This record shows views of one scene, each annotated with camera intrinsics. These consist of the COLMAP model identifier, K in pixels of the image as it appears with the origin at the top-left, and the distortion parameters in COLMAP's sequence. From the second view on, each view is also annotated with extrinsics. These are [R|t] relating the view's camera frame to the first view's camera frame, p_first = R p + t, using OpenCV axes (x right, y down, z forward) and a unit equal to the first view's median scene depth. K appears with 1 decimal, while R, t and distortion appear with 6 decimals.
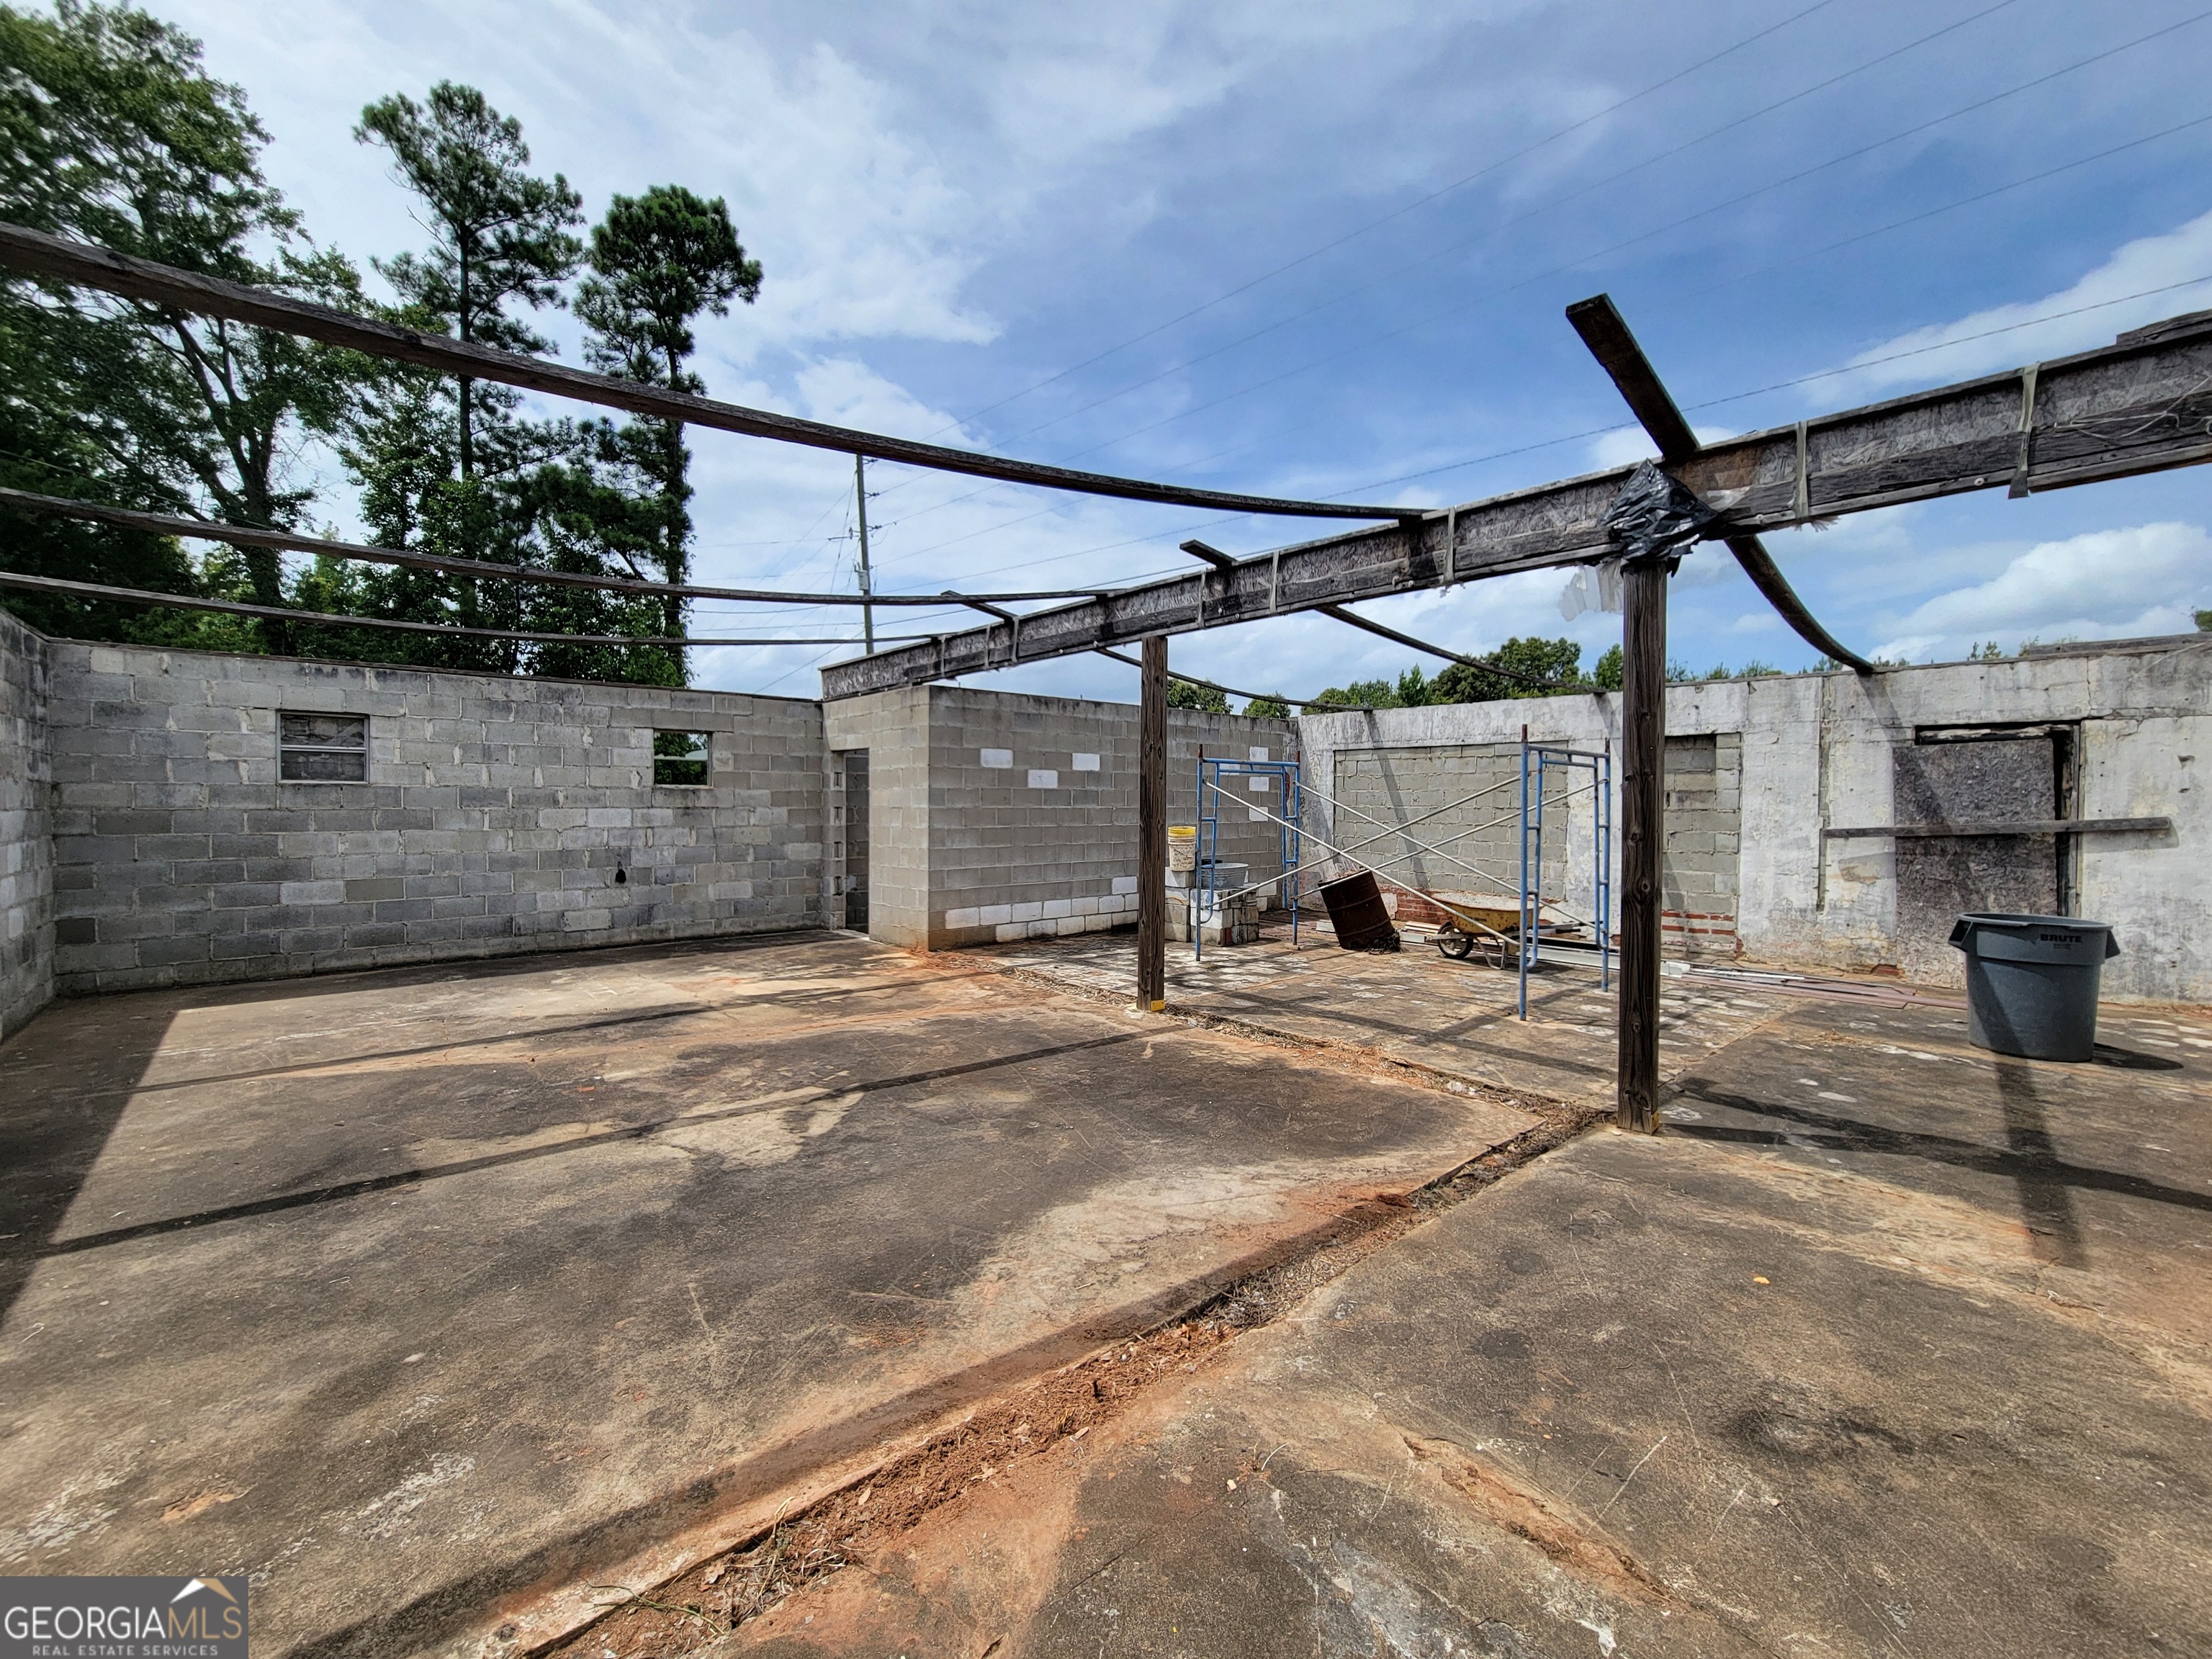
lens RADIAL K [[889.3, 0, 1109.7], [0, 889.3, 820.1], [0, 0, 1]] dist [0.001287, 0.000598]
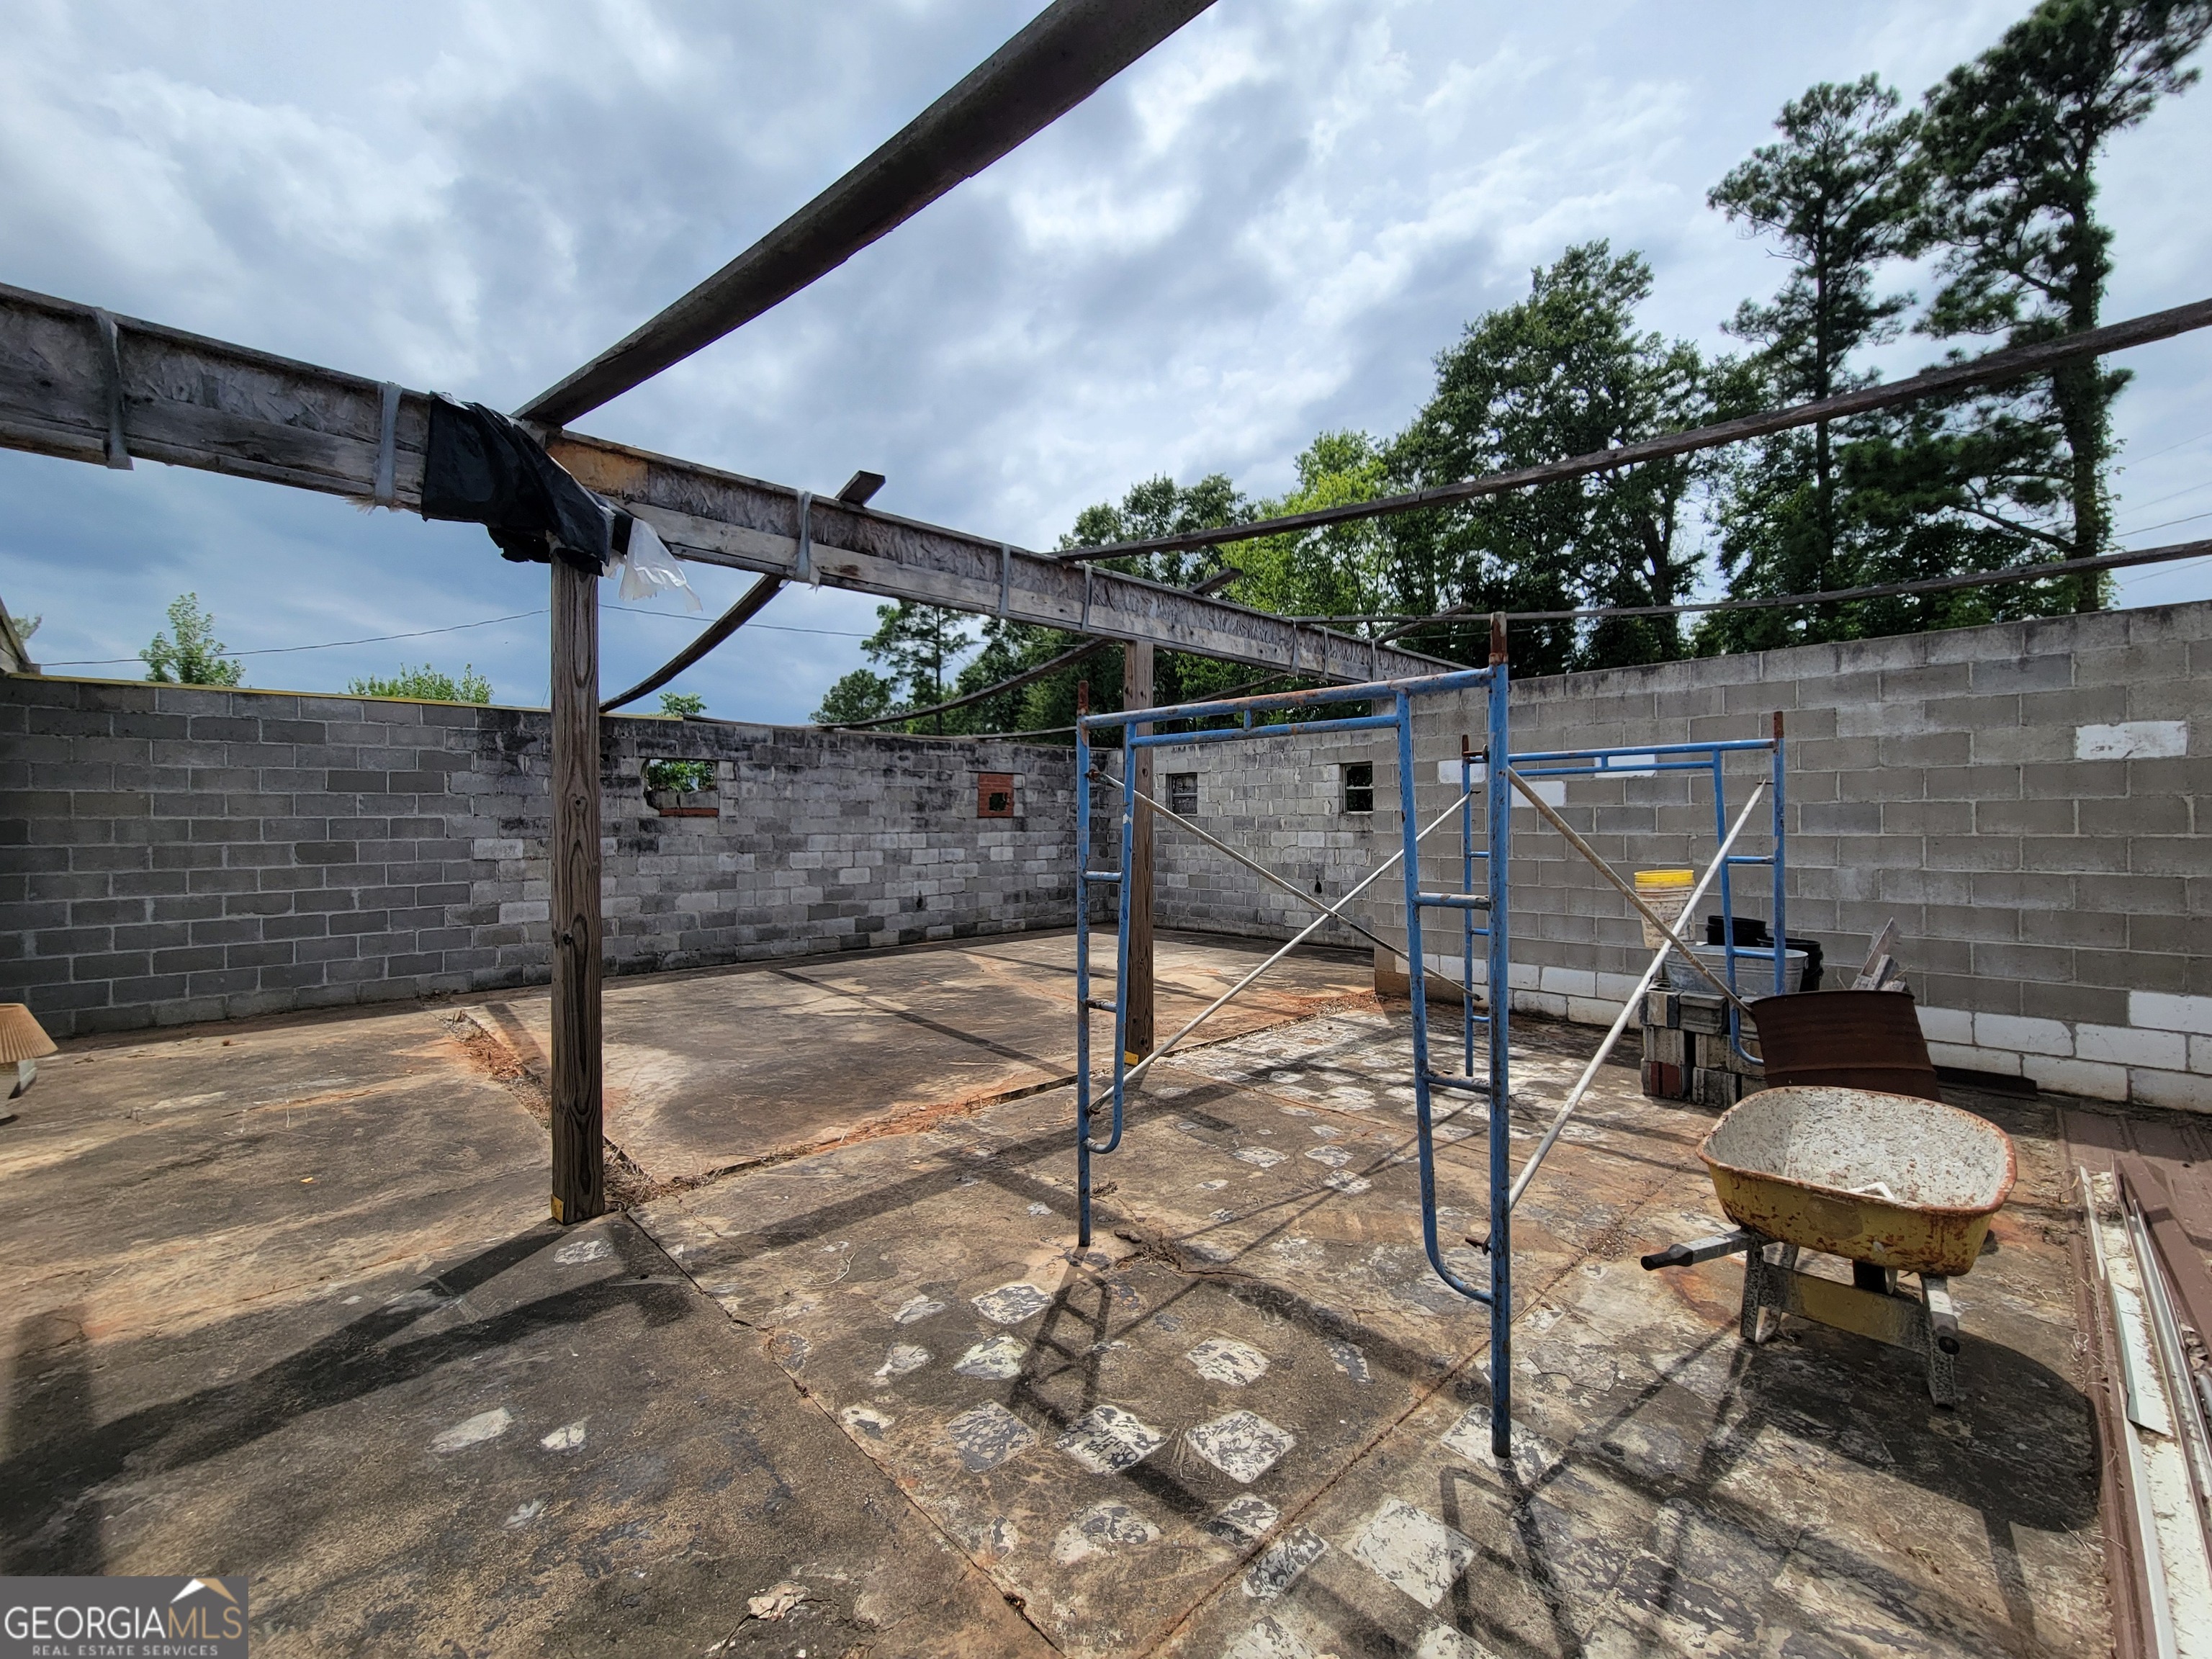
lens RADIAL K [[889.3, 0, 1109.7], [0, 889.3, 820.1], [0, 0, 1]] dist [0.001287, 0.000598]
pose [[0.052724, -0.007504, -0.998581, 1.156086], [-0.018073, 0.999801, -0.008468, -0.024205], [0.998446, 0.018494, 0.052578, 1.146651]]
